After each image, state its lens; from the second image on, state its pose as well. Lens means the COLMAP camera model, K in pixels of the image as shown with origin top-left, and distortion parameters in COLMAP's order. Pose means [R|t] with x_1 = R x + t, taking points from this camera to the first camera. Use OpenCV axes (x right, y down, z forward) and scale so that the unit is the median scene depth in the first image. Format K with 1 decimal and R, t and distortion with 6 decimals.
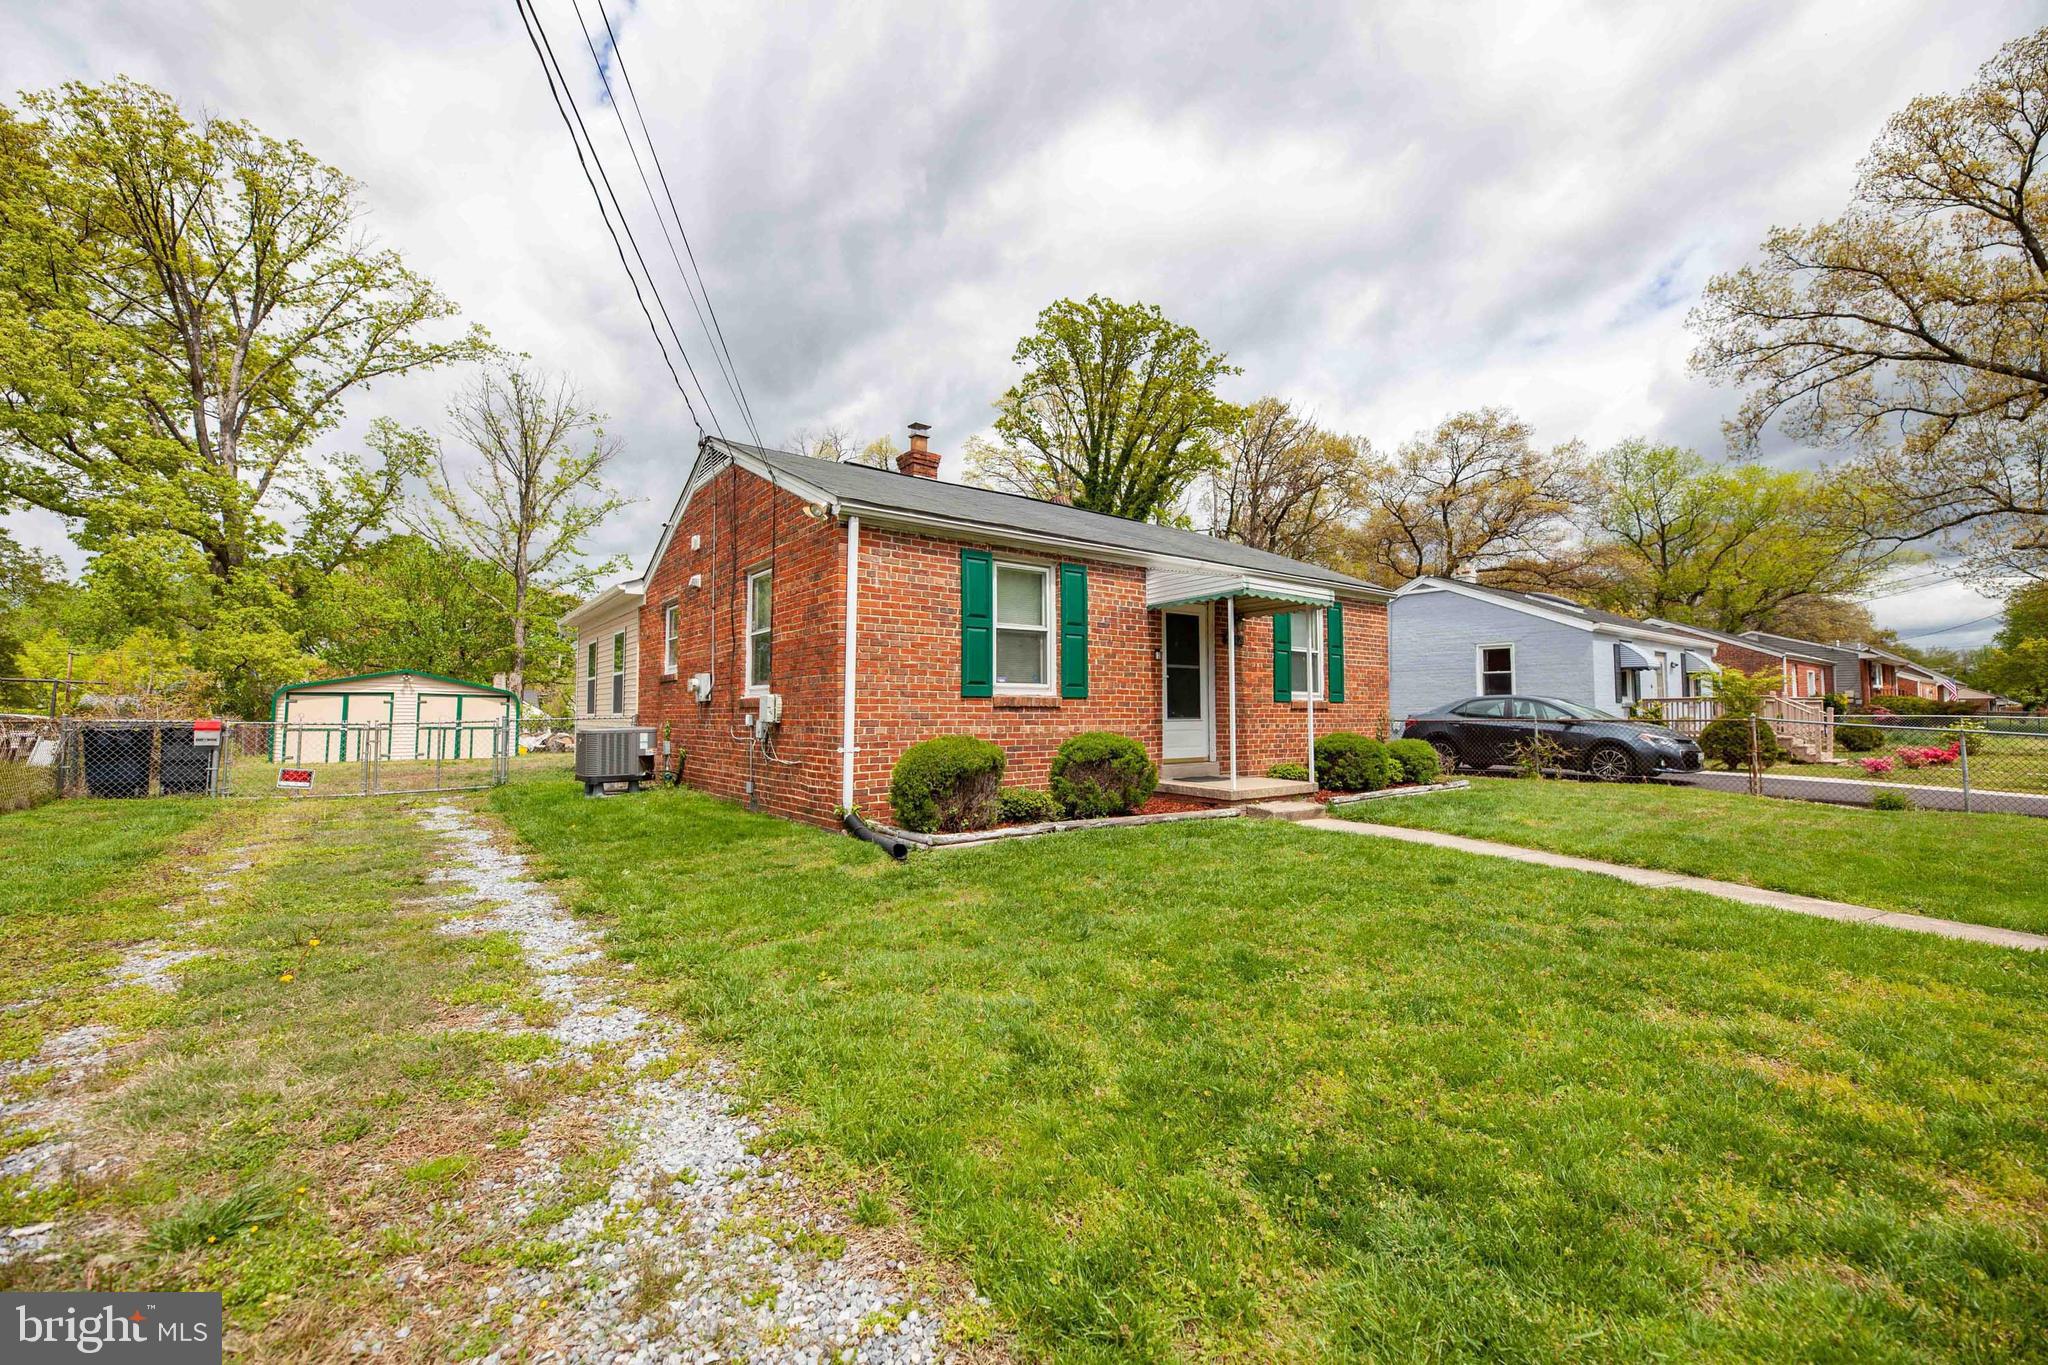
lens RADIAL K [[830.8, 0, 1028.0], [0, 830.8, 675.7], [0, 0, 1]] dist [-0.005280, -0.001496]
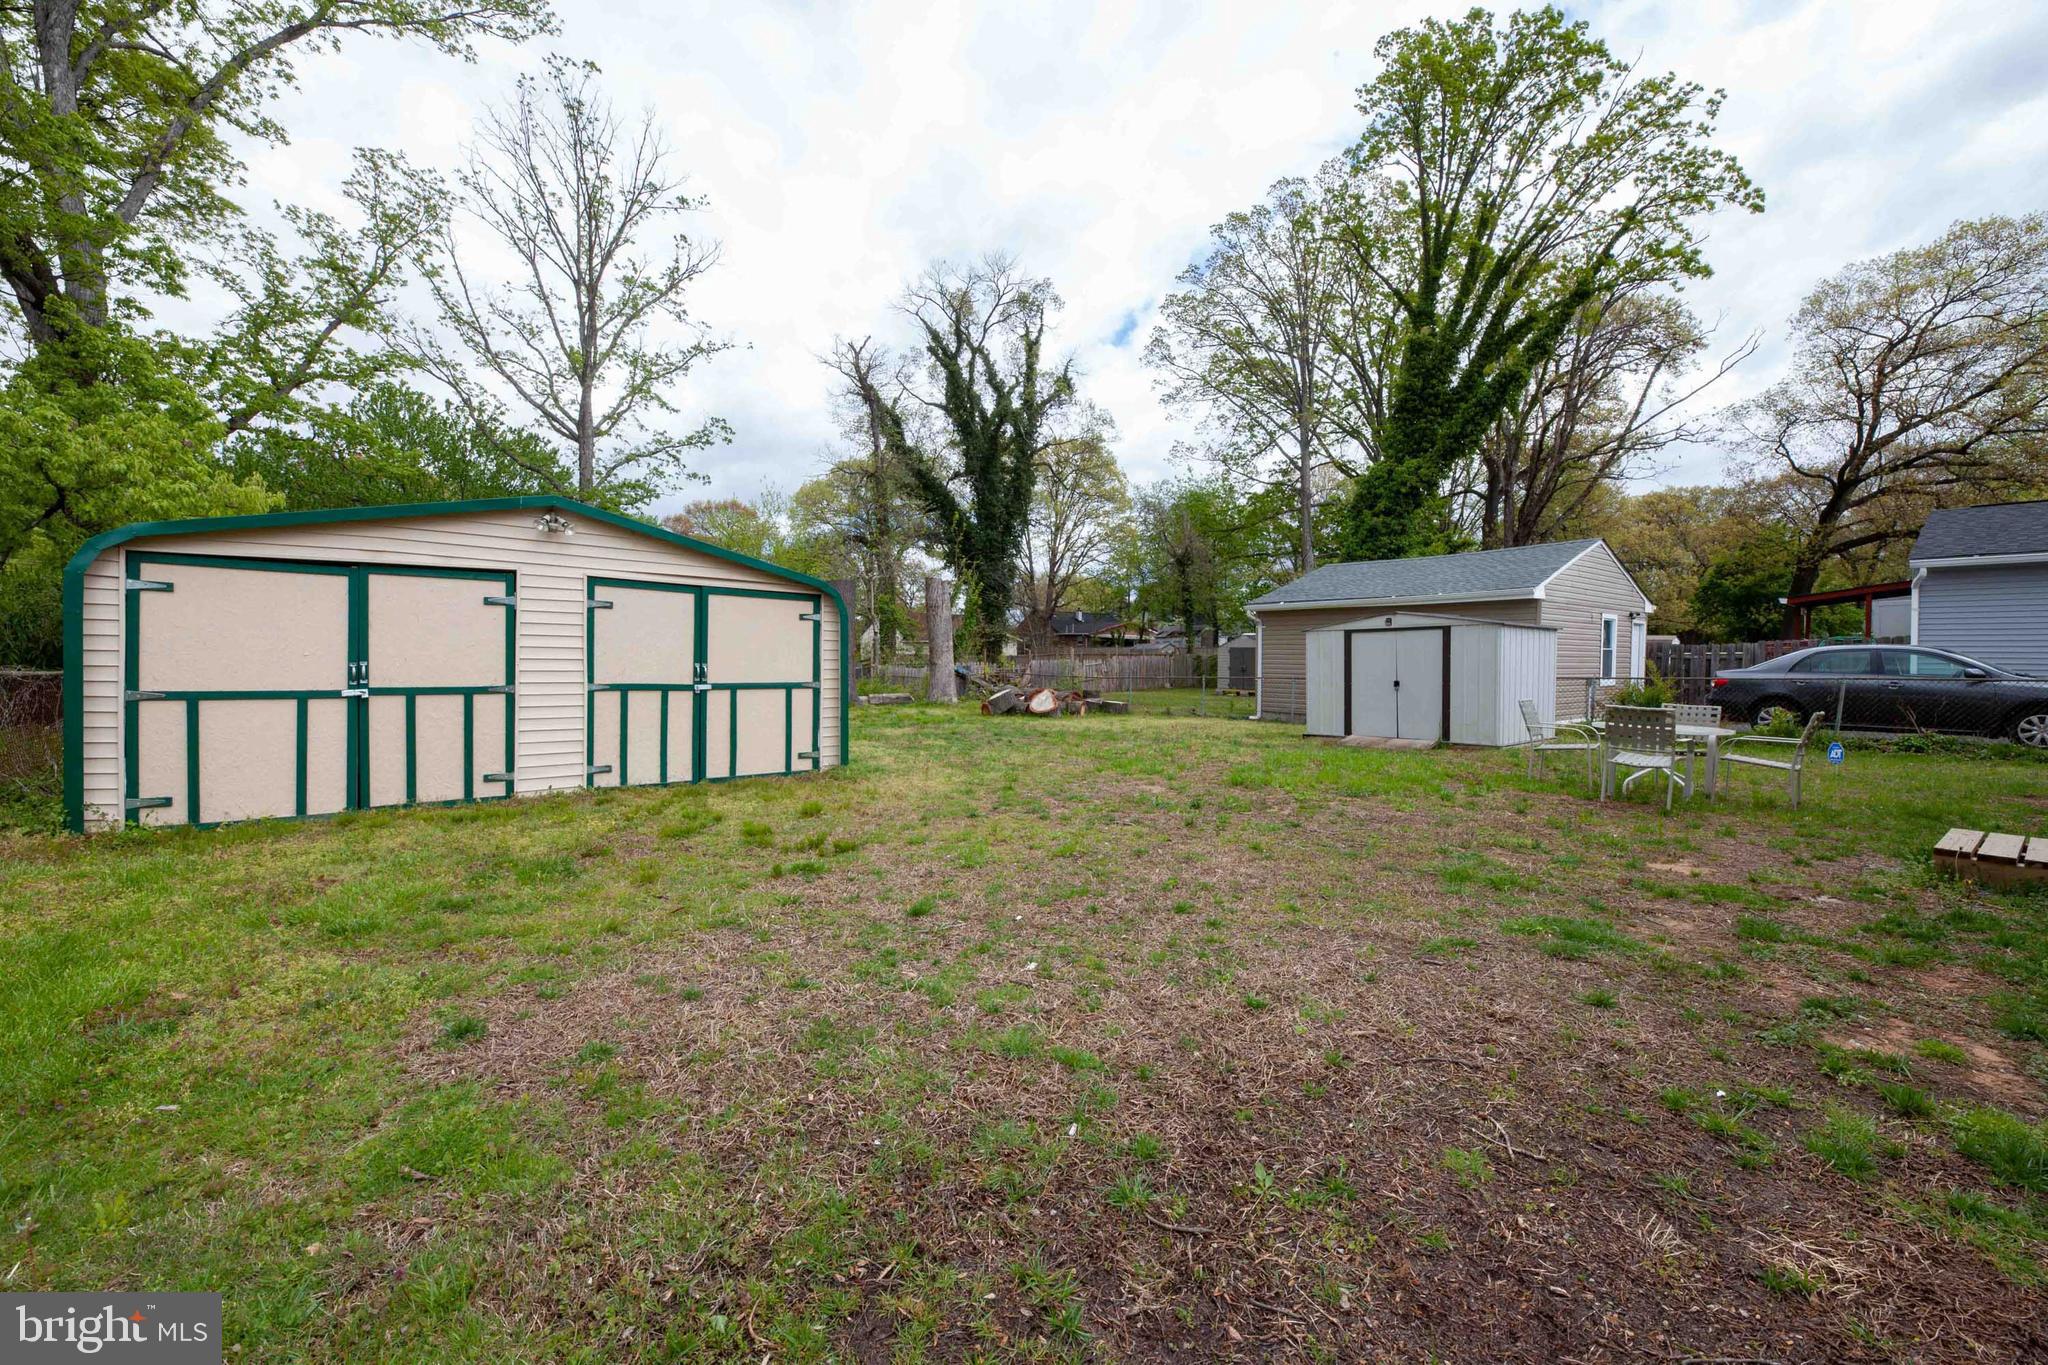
lens RADIAL K [[830.8, 0, 1017.9], [0, 830.8, 675.5], [0, 0, 1]] dist [-0.005280, -0.001496]
pose [[0.999750, 0.012331, 0.018639, -0.276857], [-0.013578, 0.997570, 0.068342, 0.017347], [-0.017751, -0.068578, 0.997488, 0.325943]]
